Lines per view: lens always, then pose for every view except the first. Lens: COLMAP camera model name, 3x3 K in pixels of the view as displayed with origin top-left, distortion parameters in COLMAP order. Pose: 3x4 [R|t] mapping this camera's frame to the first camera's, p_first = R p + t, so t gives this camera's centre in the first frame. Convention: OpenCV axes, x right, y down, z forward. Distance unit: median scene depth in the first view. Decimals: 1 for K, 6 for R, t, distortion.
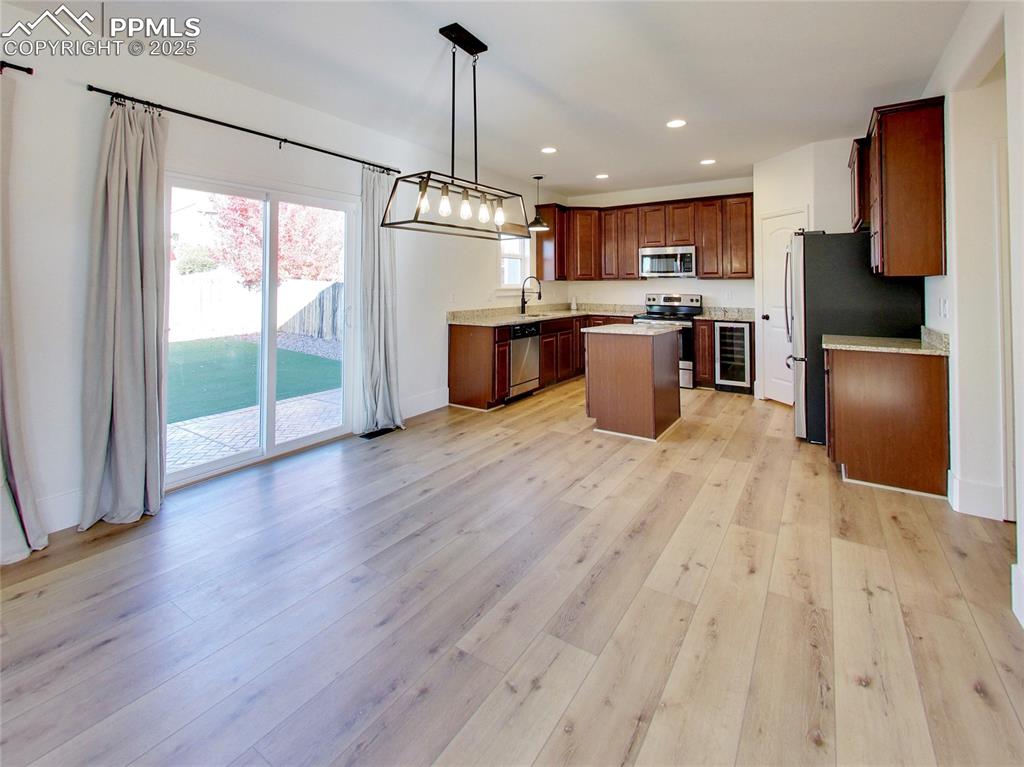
lens RADIAL K [[473.4, 0, 511.0], [0, 473.4, 272.5], [0, 0, 1]] dist [0.000097, -0.000587]
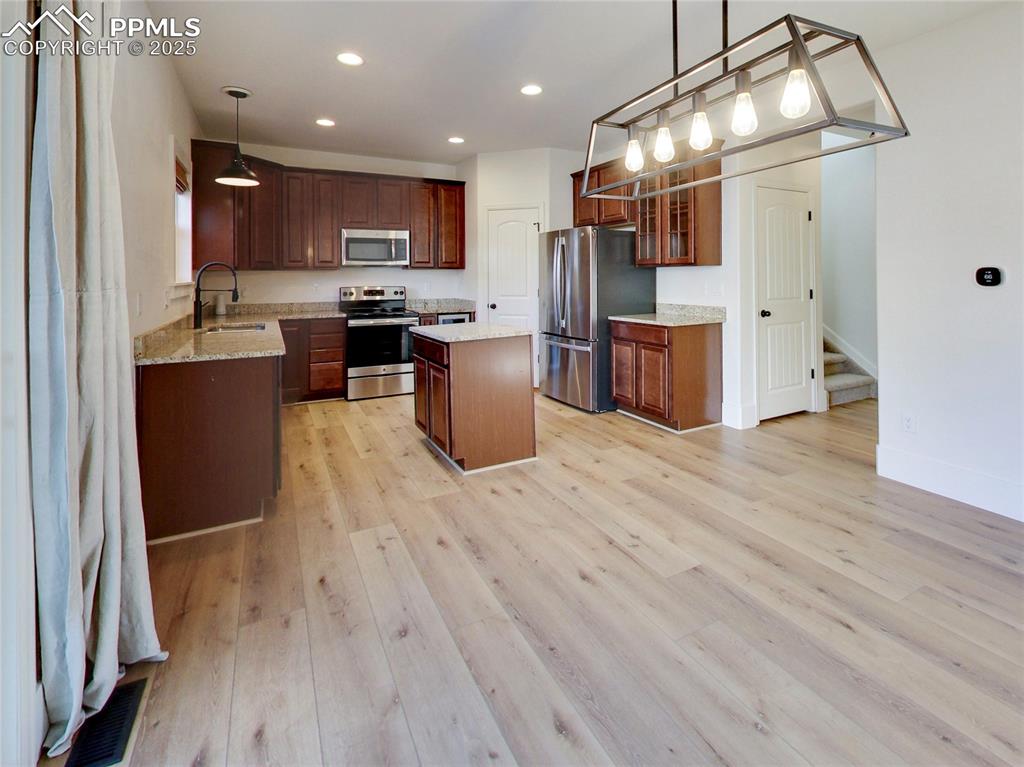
lens RADIAL K [[473.4, 0, 511.0], [0, 473.4, 272.5], [0, 0, 1]] dist [0.000097, -0.000587]
pose [[0.491438, -0.000848, 0.870912, -0.300713], [-0.012825, 0.999884, 0.008210, 0.011716], [-0.870818, -0.015204, 0.491370, 0.416893]]
